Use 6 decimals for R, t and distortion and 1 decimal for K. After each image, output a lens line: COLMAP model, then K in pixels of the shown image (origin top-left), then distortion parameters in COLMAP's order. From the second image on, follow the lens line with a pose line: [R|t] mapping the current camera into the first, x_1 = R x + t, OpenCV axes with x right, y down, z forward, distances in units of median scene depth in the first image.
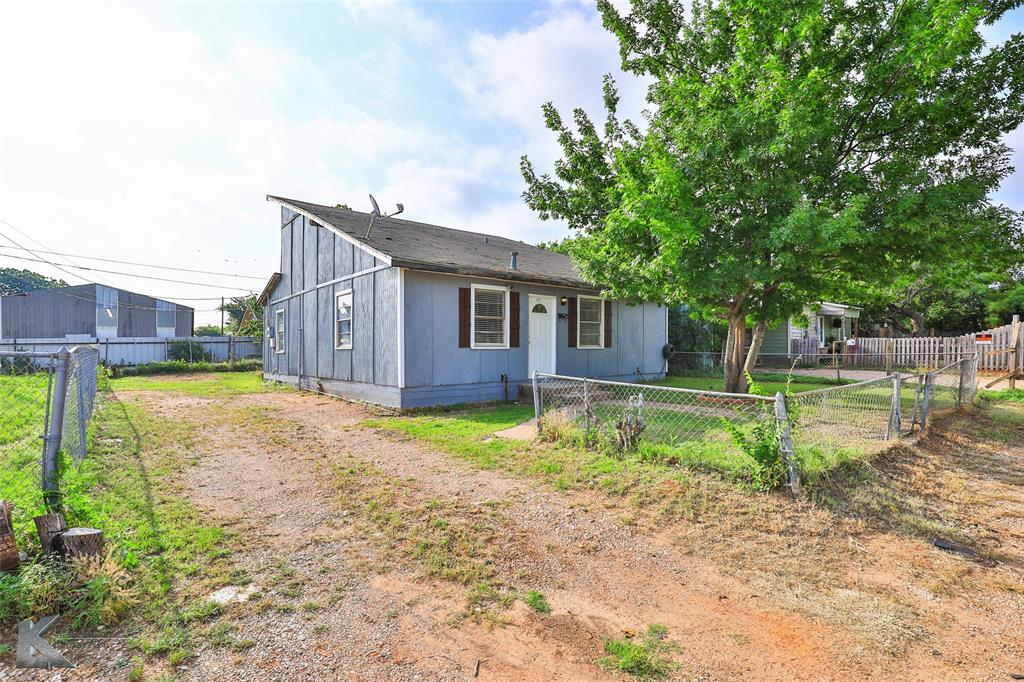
lens RADIAL K [[475.7, 0, 512.0], [0, 475.7, 341.0], [0, 0, 1]] dist [0.000414, 0.000286]
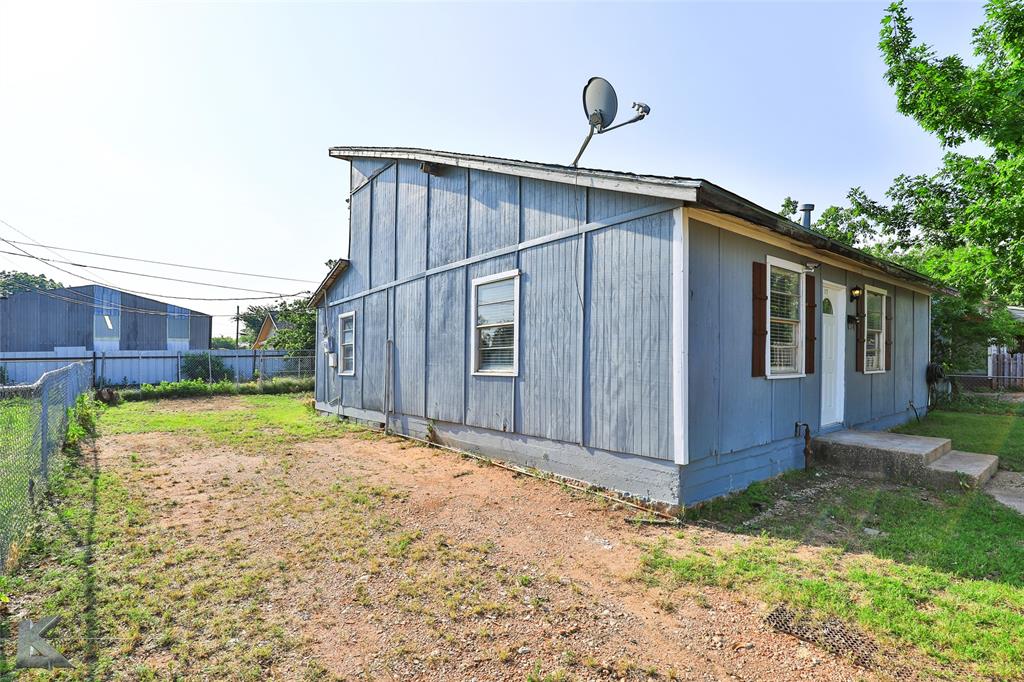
lens RADIAL K [[481.9, 0, 527.1], [0, 481.9, 342.6], [0, 0, 1]] dist [-0.003929, 0.000905]
pose [[0.999997, 0.000688, 0.002264, -0.222686], [-0.000641, 0.999787, -0.020639, -0.007862], [-0.002278, 0.020638, 0.999784, 0.294470]]
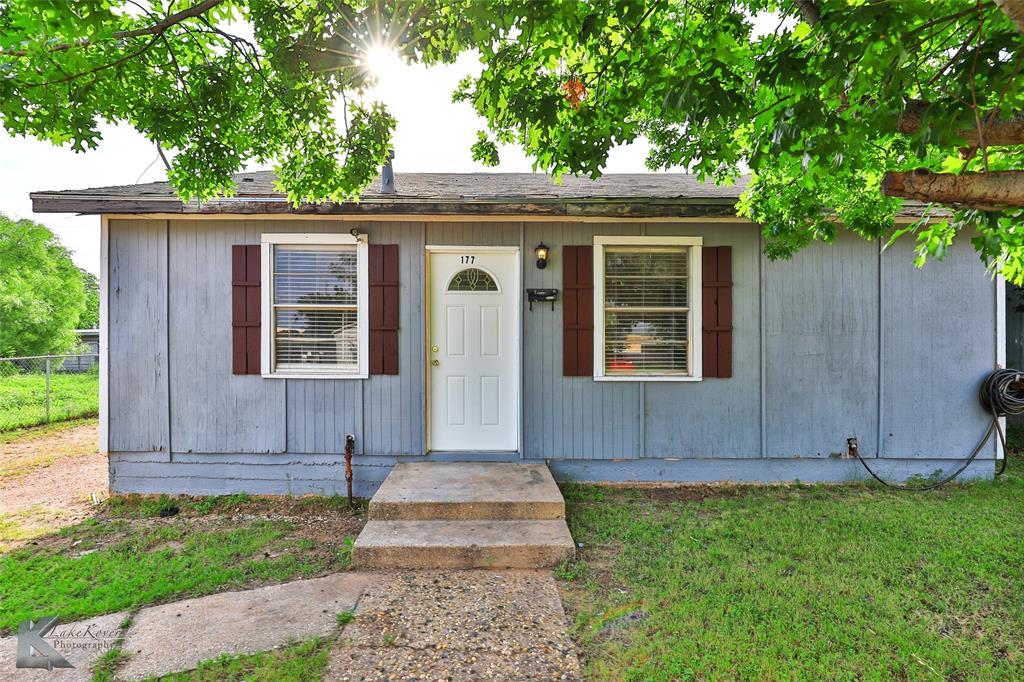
lens RADIAL K [[490.8, 0, 512.0], [0, 490.8, 341.0], [0, 0, 1]] dist [-0.003185, -0.000897]
pose [[0.776359, -0.012622, -0.630164, 0.250657], [0.002985, 0.999862, -0.016348, -0.006161], [0.630284, 0.010811, 0.776290, 0.495322]]
